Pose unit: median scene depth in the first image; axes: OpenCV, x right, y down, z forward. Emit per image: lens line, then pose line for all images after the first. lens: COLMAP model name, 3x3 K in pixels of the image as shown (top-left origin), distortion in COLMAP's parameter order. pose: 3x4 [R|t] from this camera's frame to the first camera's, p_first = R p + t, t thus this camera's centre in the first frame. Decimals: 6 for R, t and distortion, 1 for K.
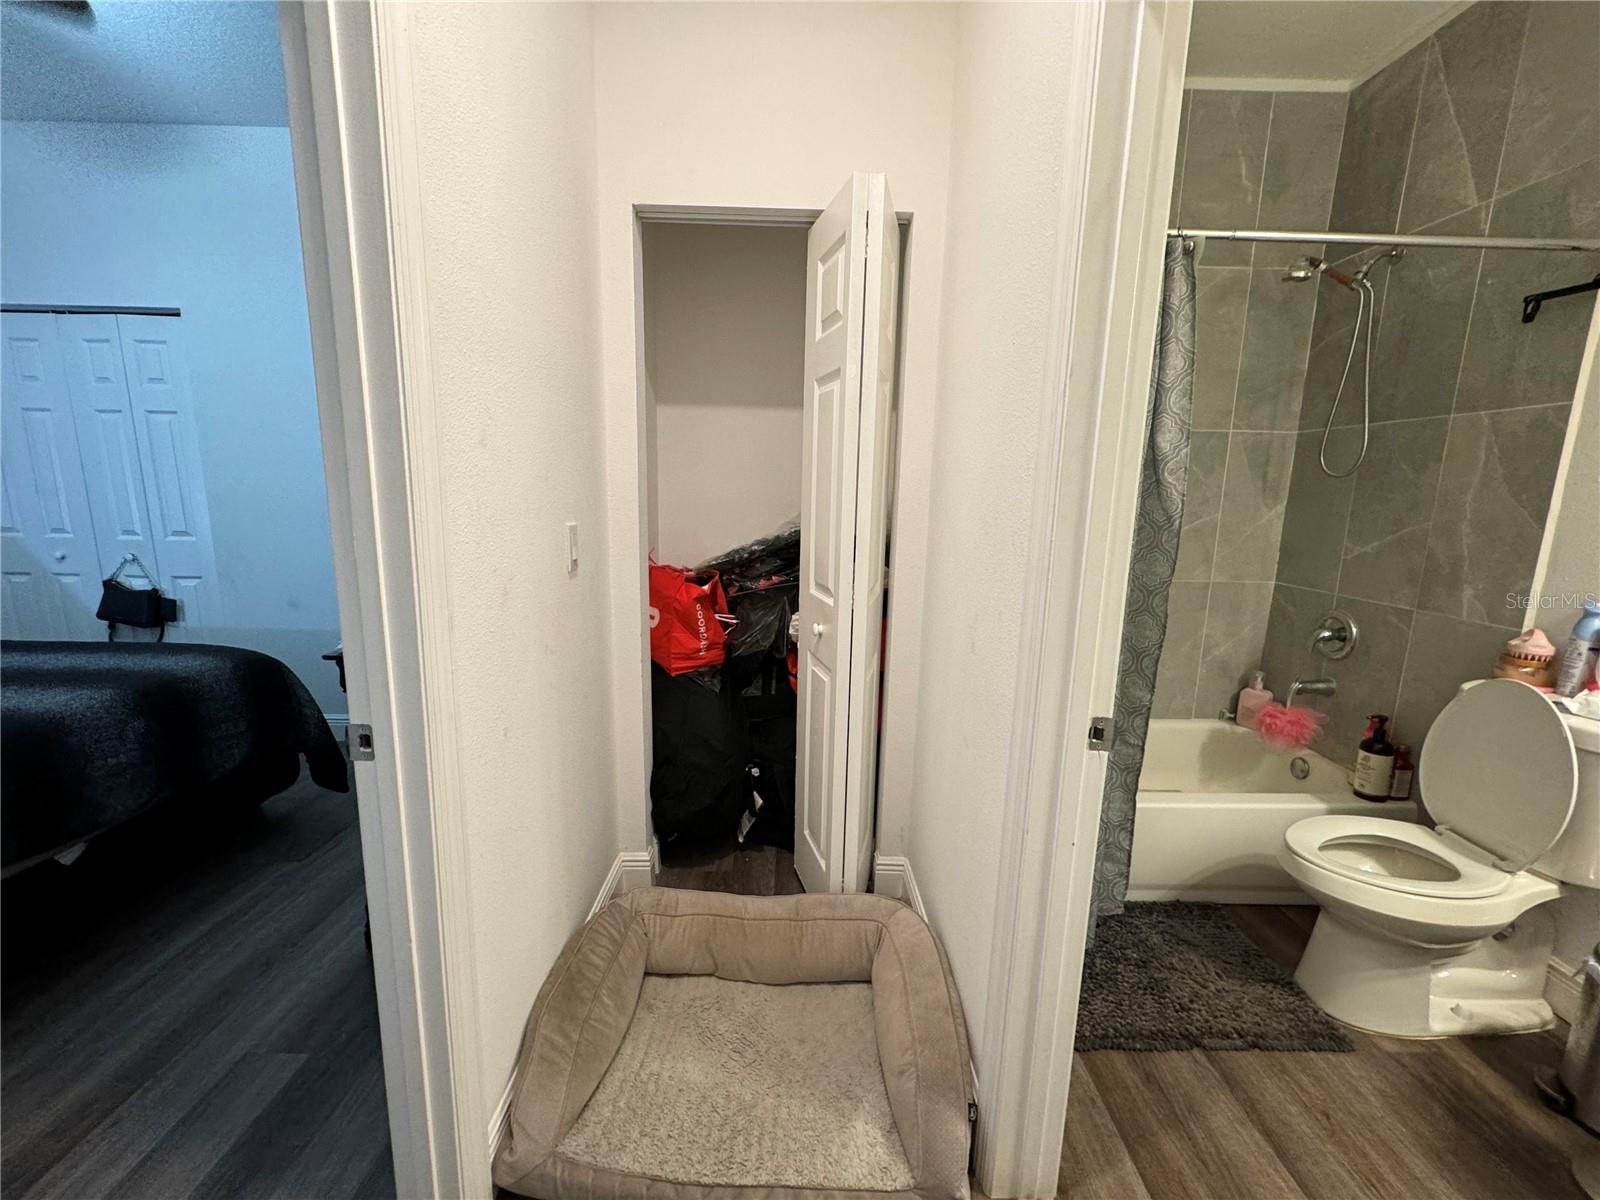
lens RADIAL K [[633.5, 0, 798.3], [0, 633.5, 601.6], [0, 0, 1]] dist [-0.004042, 0.000590]
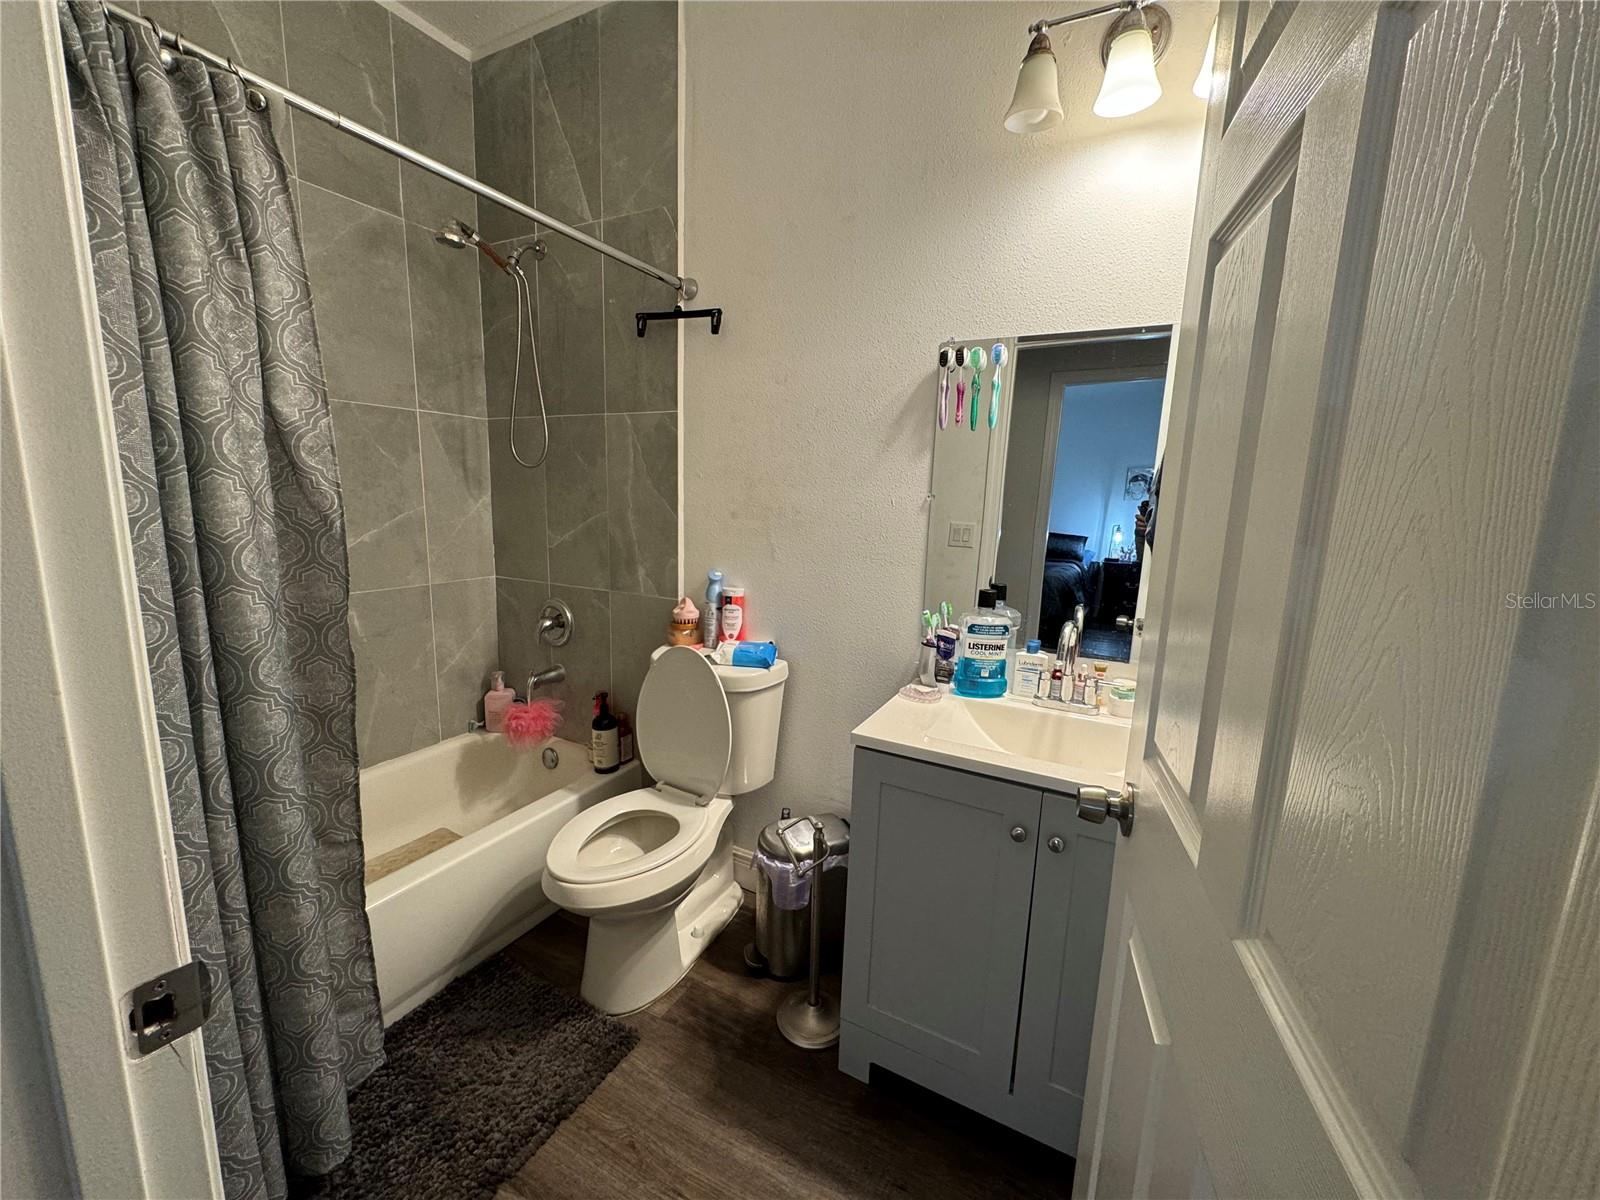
lens RADIAL K [[624.0, 0, 807.5], [0, 624.0, 595.5], [0, 0, 1]] dist [-0.014282, 0.000105]
pose [[0.461290, -0.147659, 0.874876, 0.187354], [0.135879, 0.986179, 0.094801, -0.034451], [-0.876783, 0.075147, 0.474979, 0.184542]]
